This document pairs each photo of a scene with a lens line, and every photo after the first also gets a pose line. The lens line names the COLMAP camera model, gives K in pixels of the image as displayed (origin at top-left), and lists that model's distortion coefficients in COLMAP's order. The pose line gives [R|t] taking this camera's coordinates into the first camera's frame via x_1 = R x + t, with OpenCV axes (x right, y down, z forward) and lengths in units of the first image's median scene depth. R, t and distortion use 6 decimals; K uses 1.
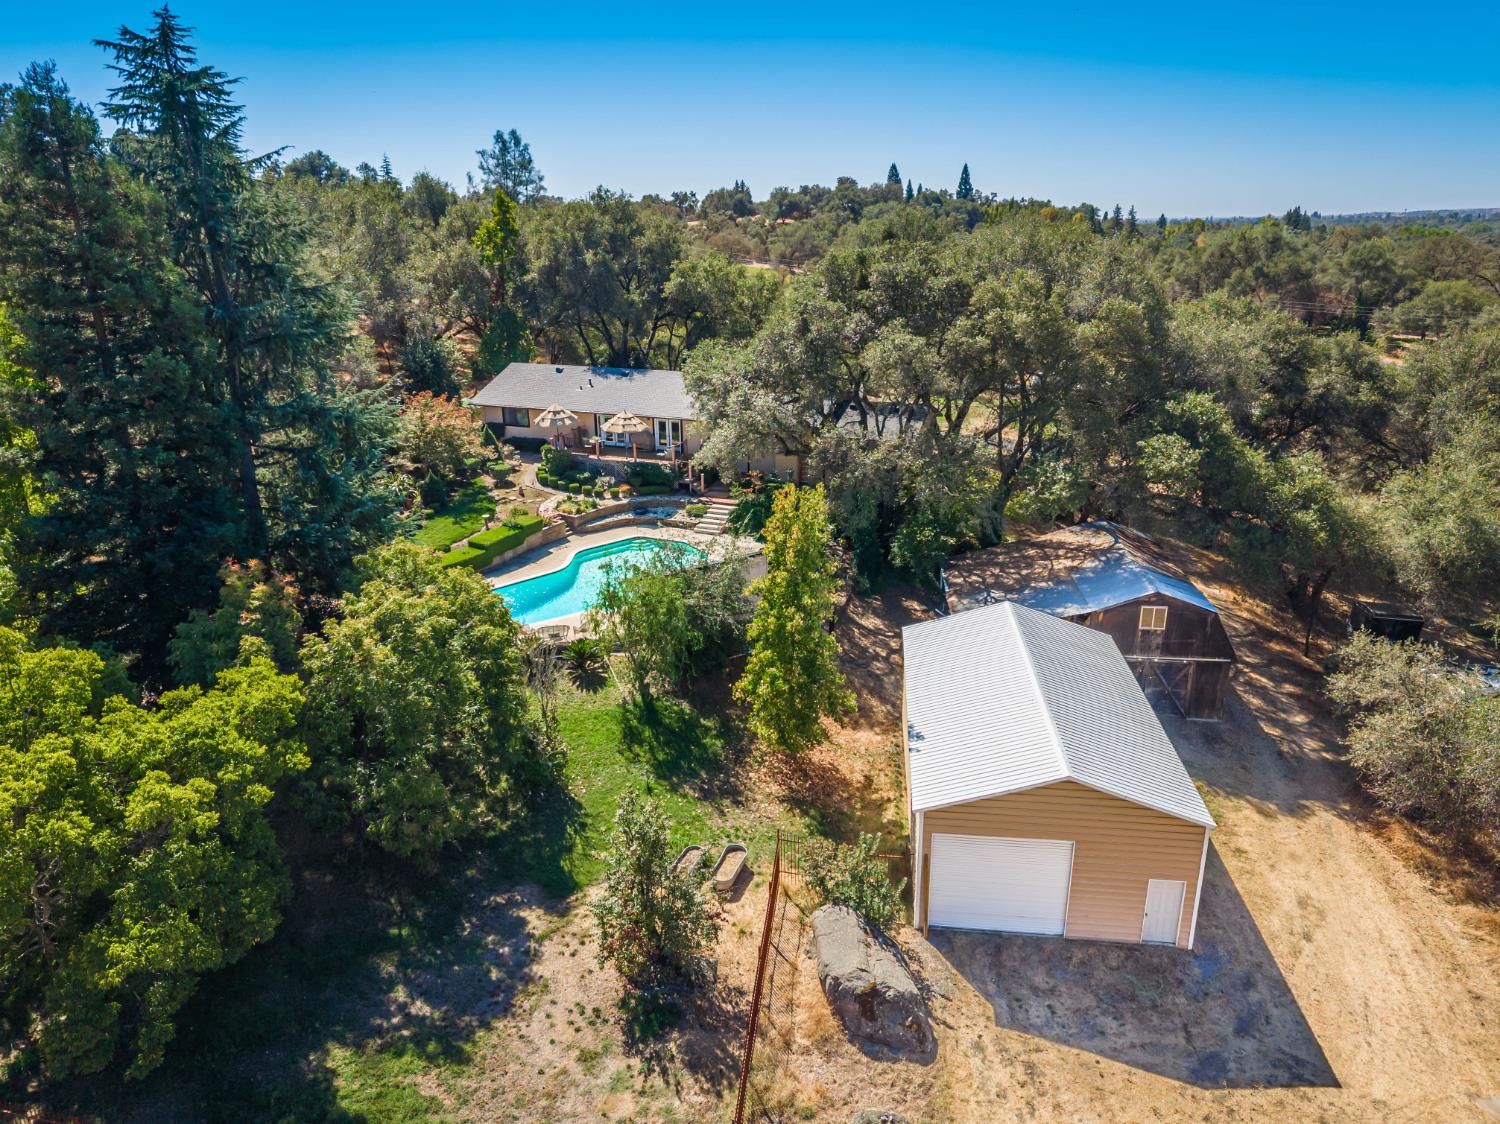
lens RADIAL K [[1034.1, 0, 749.5], [0, 1034.1, 581.2], [0, 0, 1]] dist [0.095728, -0.108516]
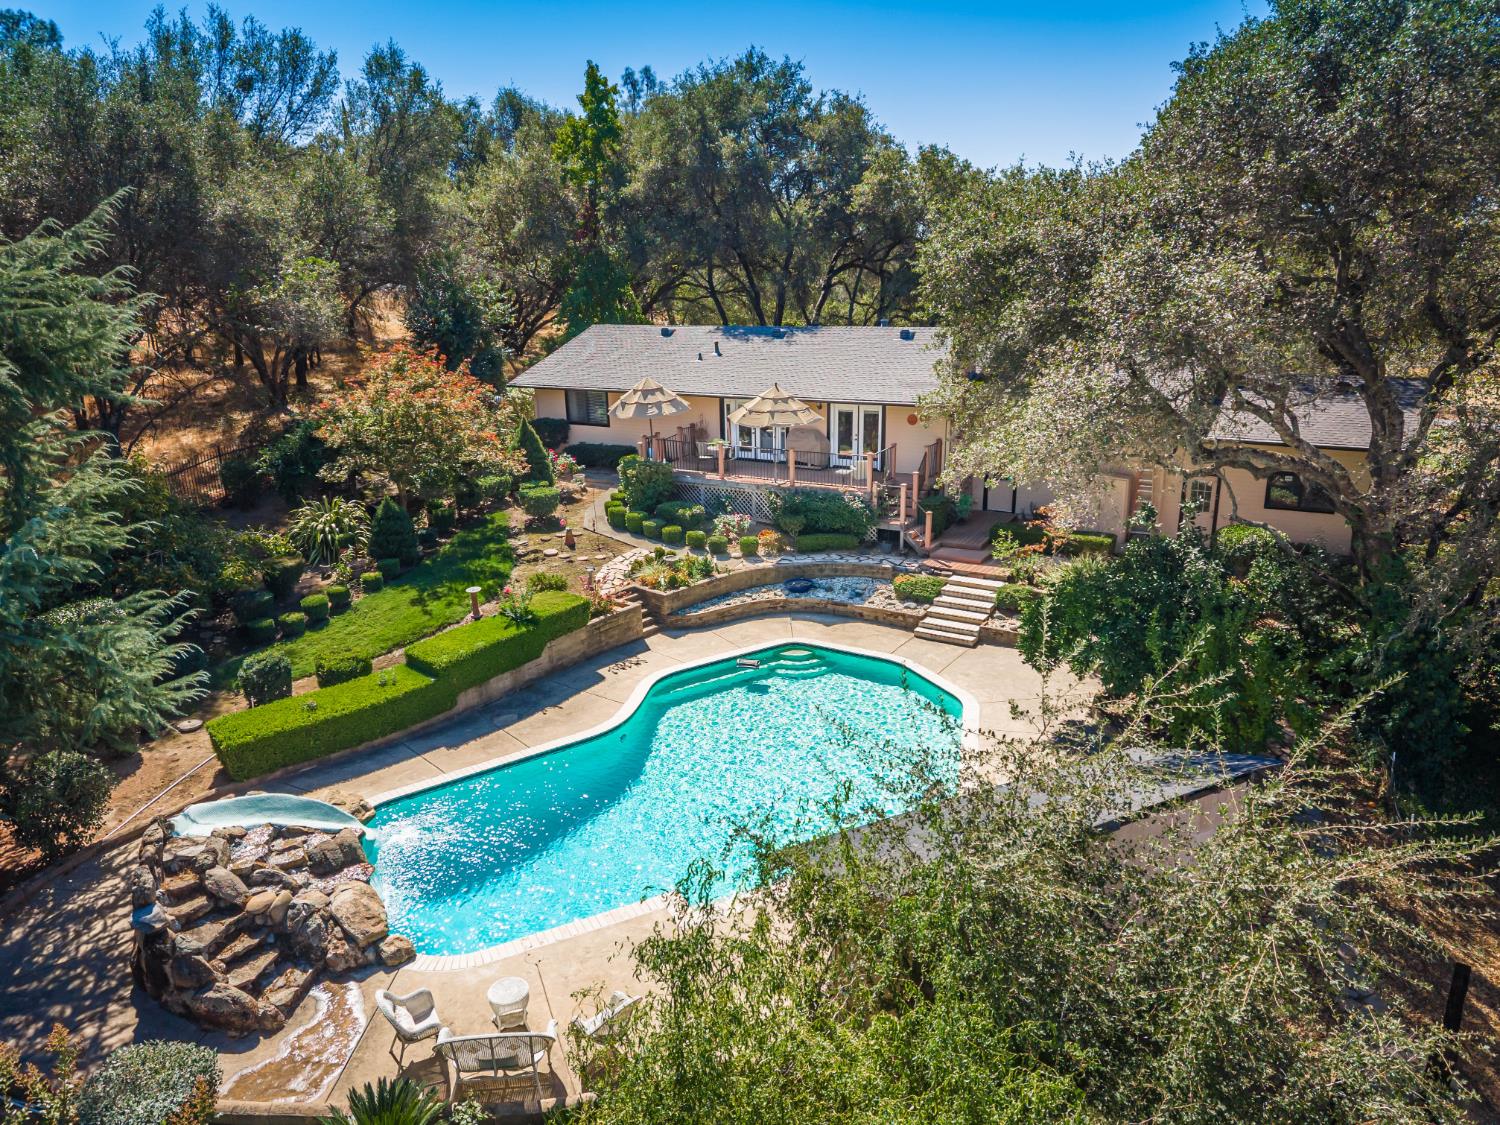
lens RADIAL K [[1034.1, 0, 749.5], [0, 1034.1, 581.7], [0, 0, 1]] dist [0.095728, -0.108516]
pose [[0.989723, 0.031373, -0.139512, -0.059453], [-0.037661, 0.998379, -0.042667, -0.046463], [0.137947, 0.047483, 0.989301, 0.503739]]
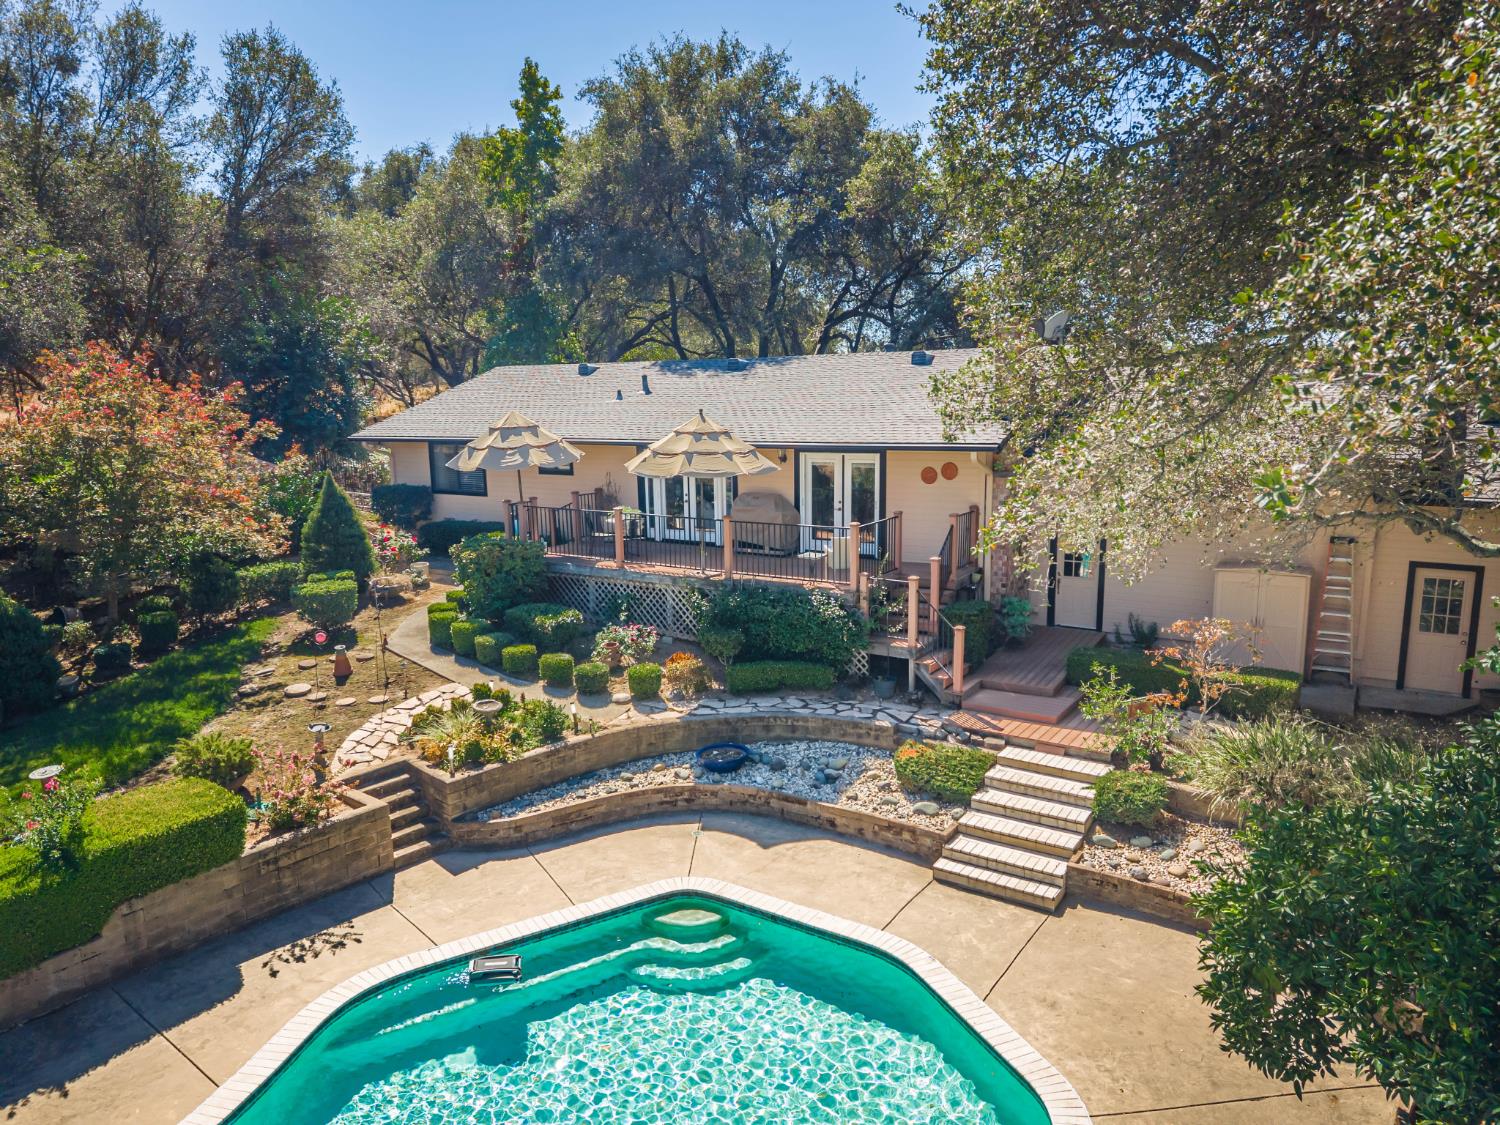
lens RADIAL K [[1047.9, 0, 754.0], [0, 1047.9, 538.2], [0, 0, 1]] dist [0.094871, -0.166134]
pose [[0.985979, 0.021317, -0.165502, -0.052909], [-0.052716, 0.980806, -0.187724, -0.070889], [0.158324, 0.193816, 0.968178, 0.712599]]
